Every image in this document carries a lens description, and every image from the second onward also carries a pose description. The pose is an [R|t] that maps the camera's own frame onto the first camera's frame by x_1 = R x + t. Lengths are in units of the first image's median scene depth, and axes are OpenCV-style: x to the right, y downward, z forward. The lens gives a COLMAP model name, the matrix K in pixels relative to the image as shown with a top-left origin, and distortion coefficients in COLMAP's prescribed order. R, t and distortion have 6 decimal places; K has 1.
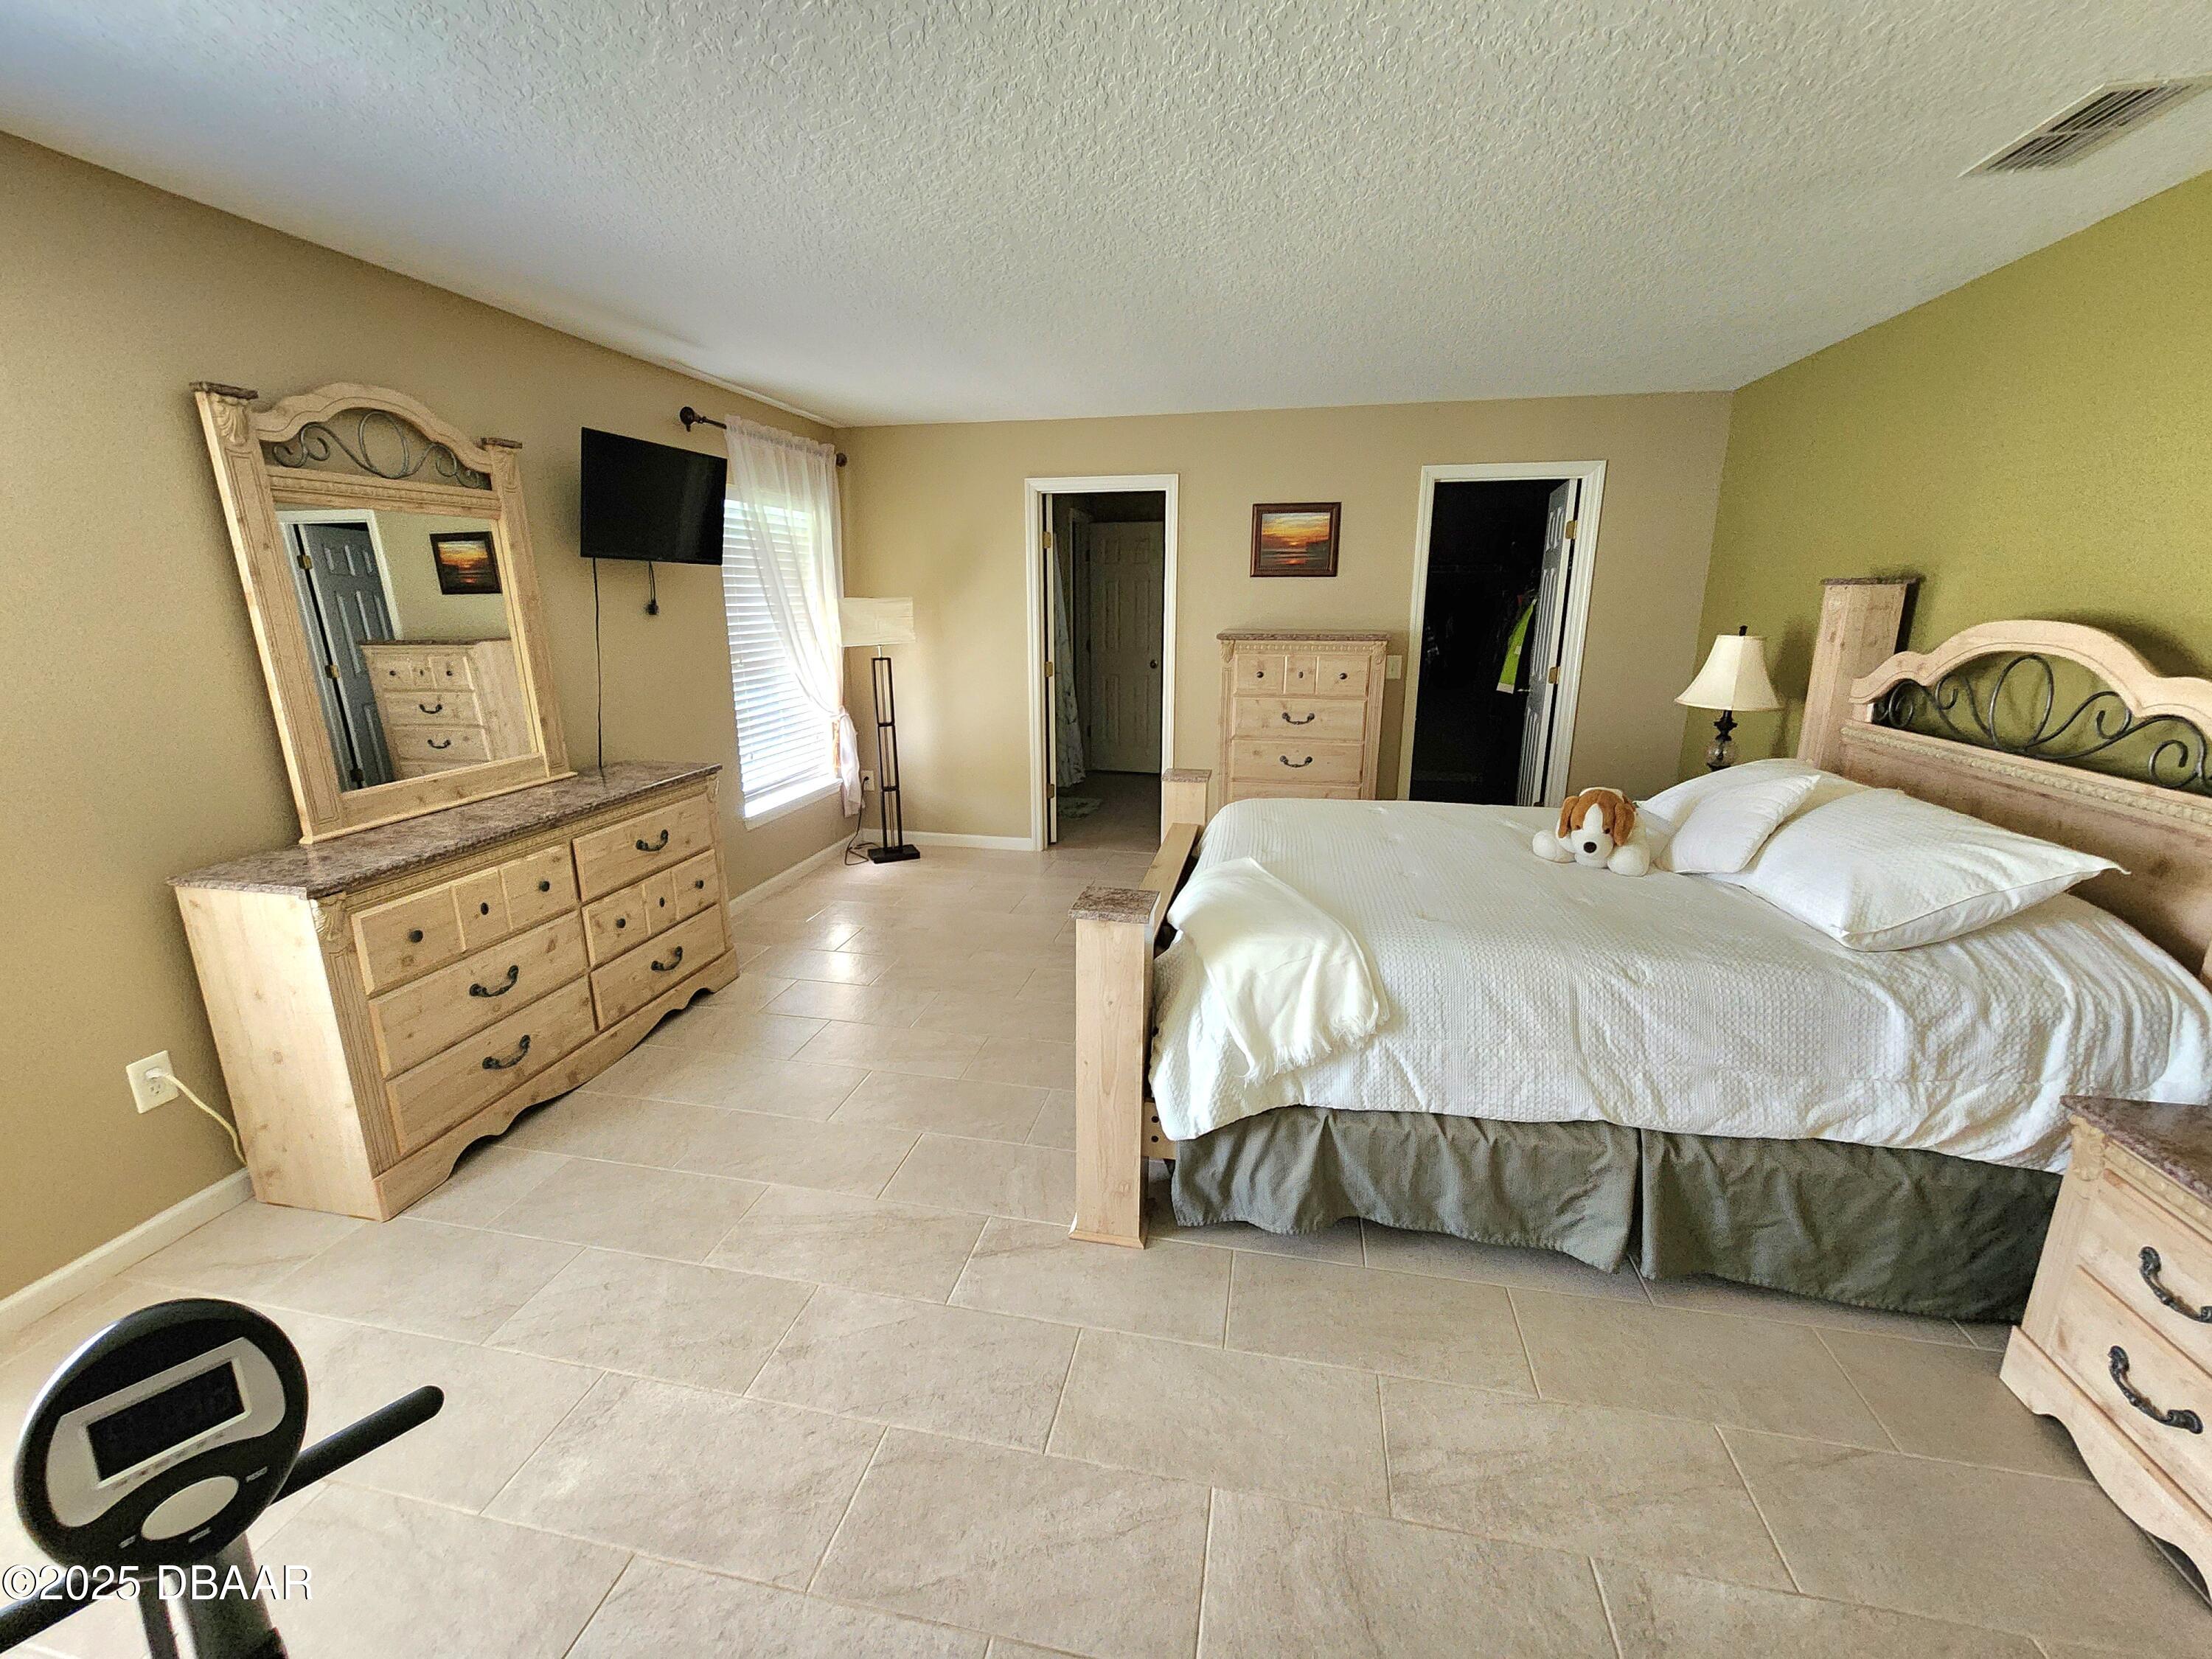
lens RADIAL K [[909.4, 0, 1106.9], [0, 909.4, 816.4], [0, 0, 1]] dist [-0.000880, -0.000057]
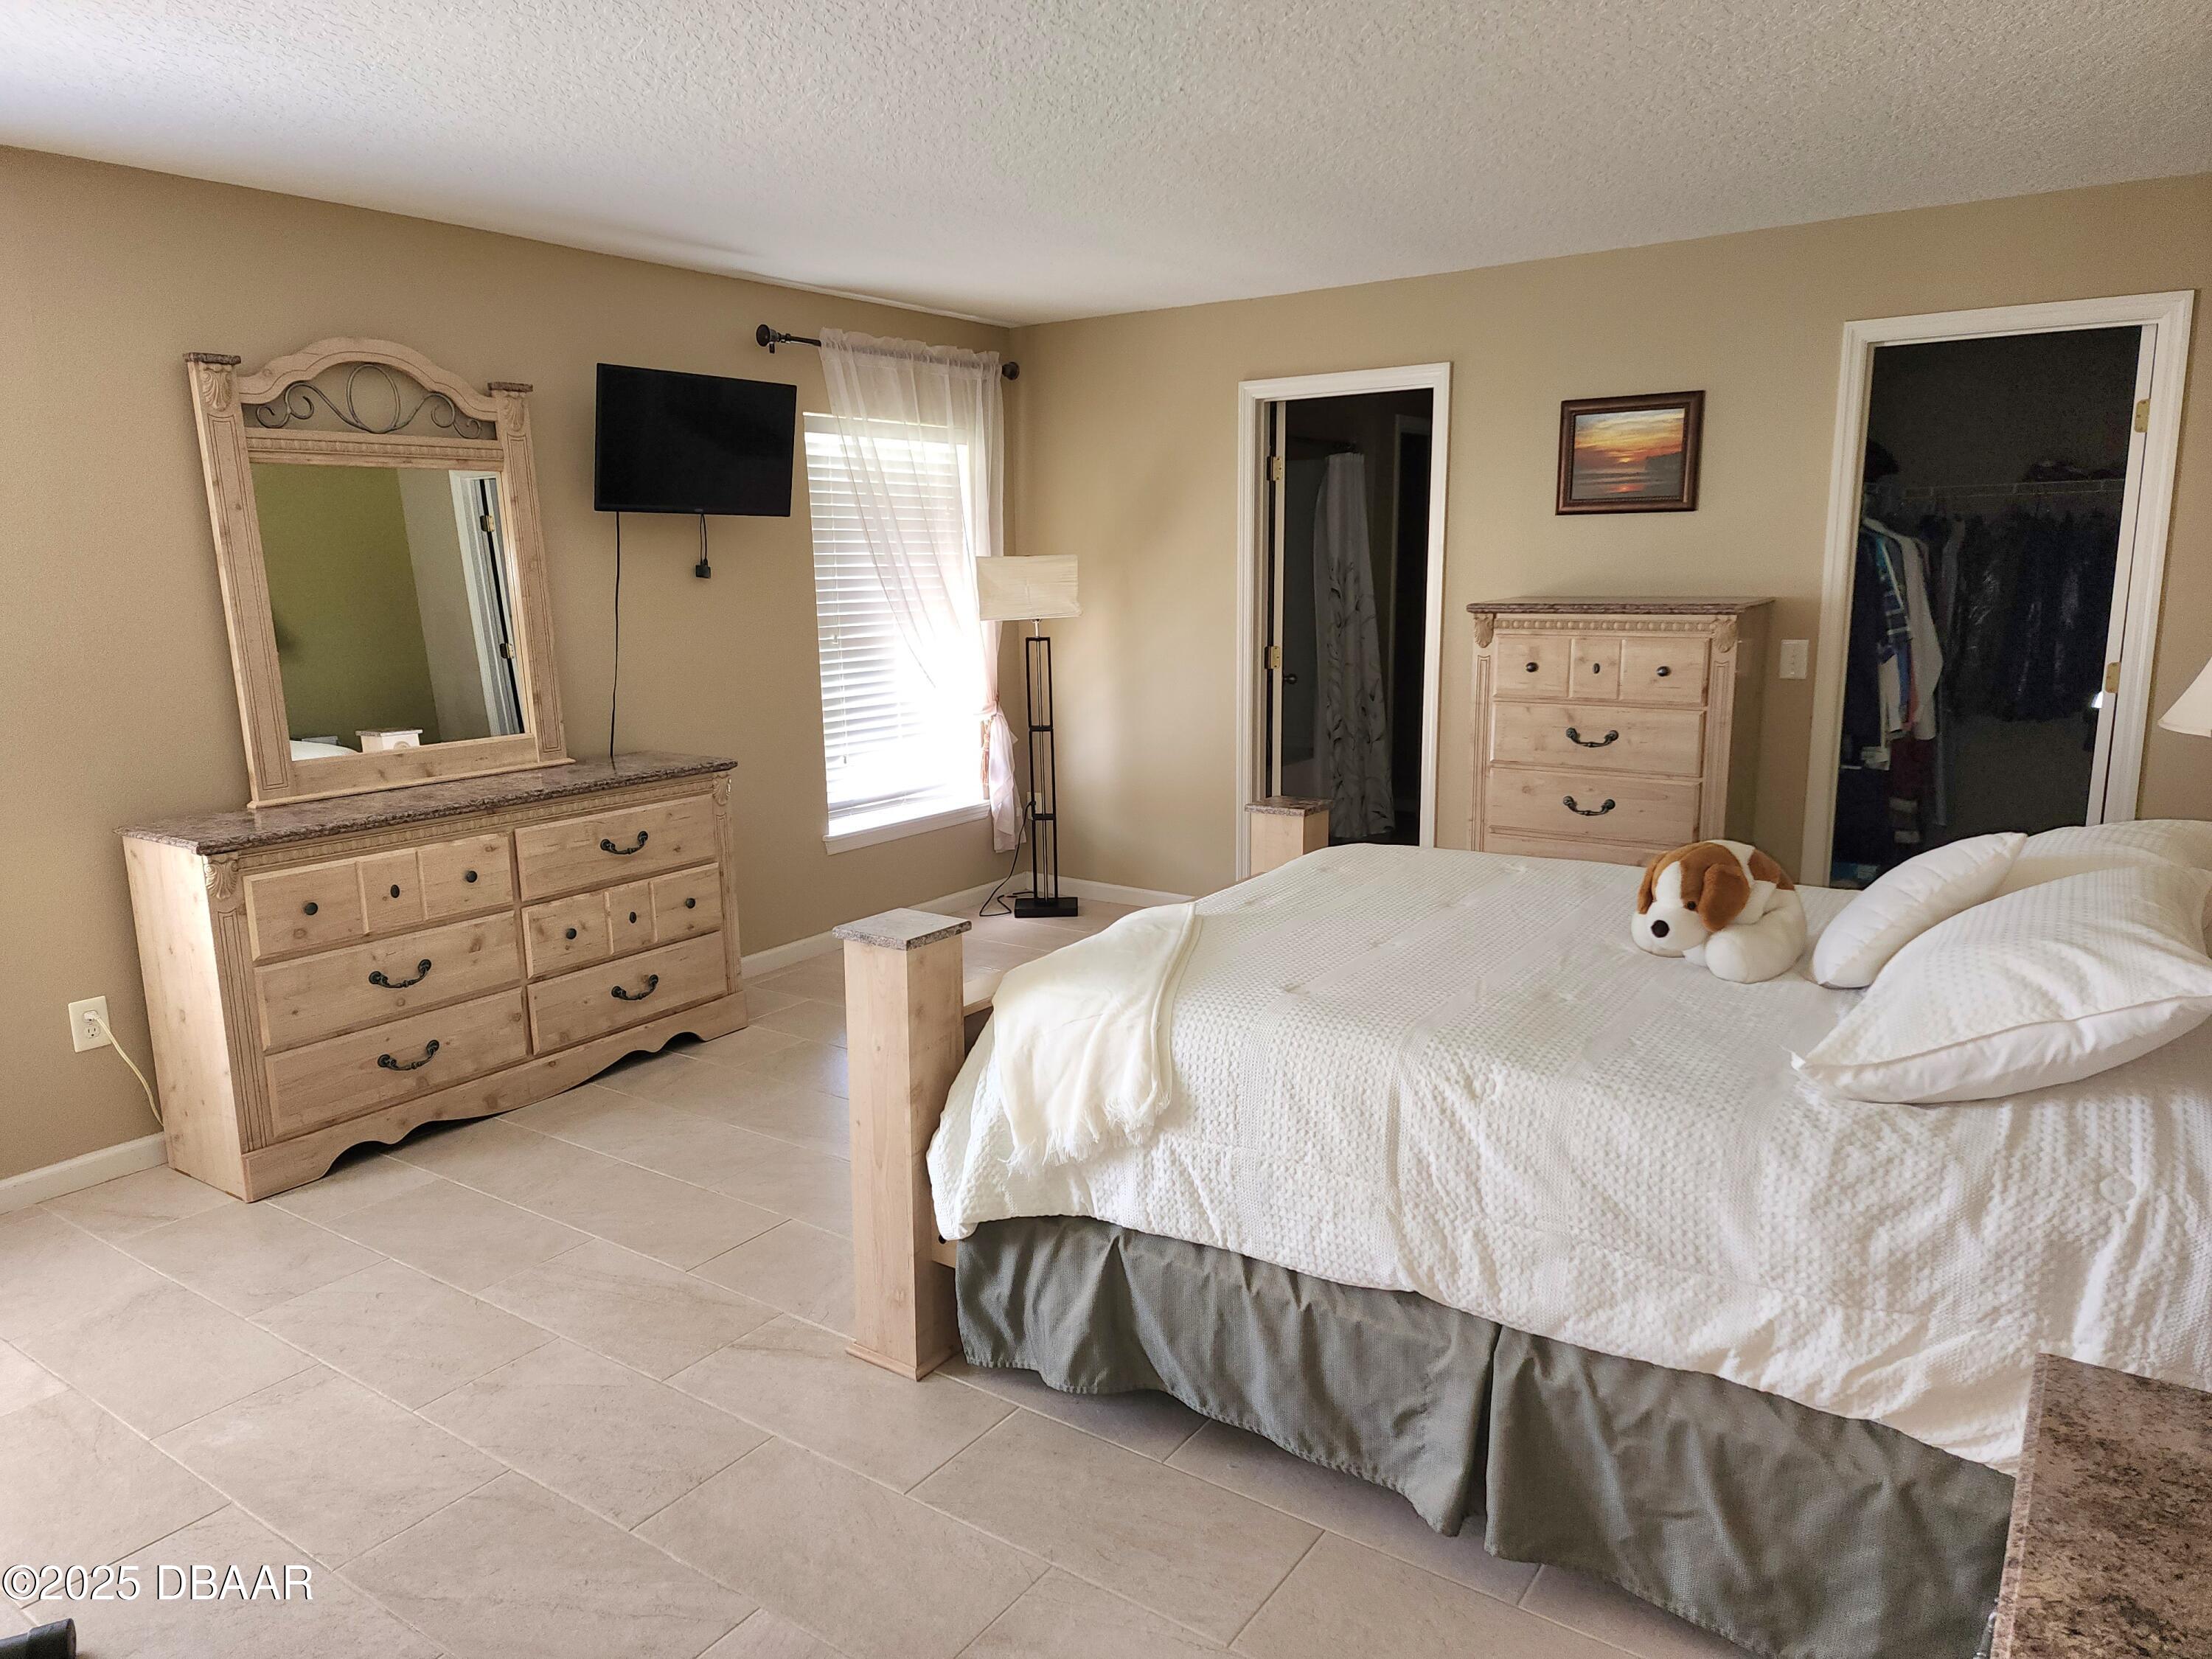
lens RADIAL K [[1475.2, 0, 1113.2], [0, 1475.2, 820.1], [0, 0, 1]] dist [0.079424, -0.058539]
pose [[0.918549, 0.059867, -0.390749, 0.602184], [-0.081778, 0.995861, -0.039662, 0.031894], [0.386757, 0.068386, 0.919643, -0.127414]]
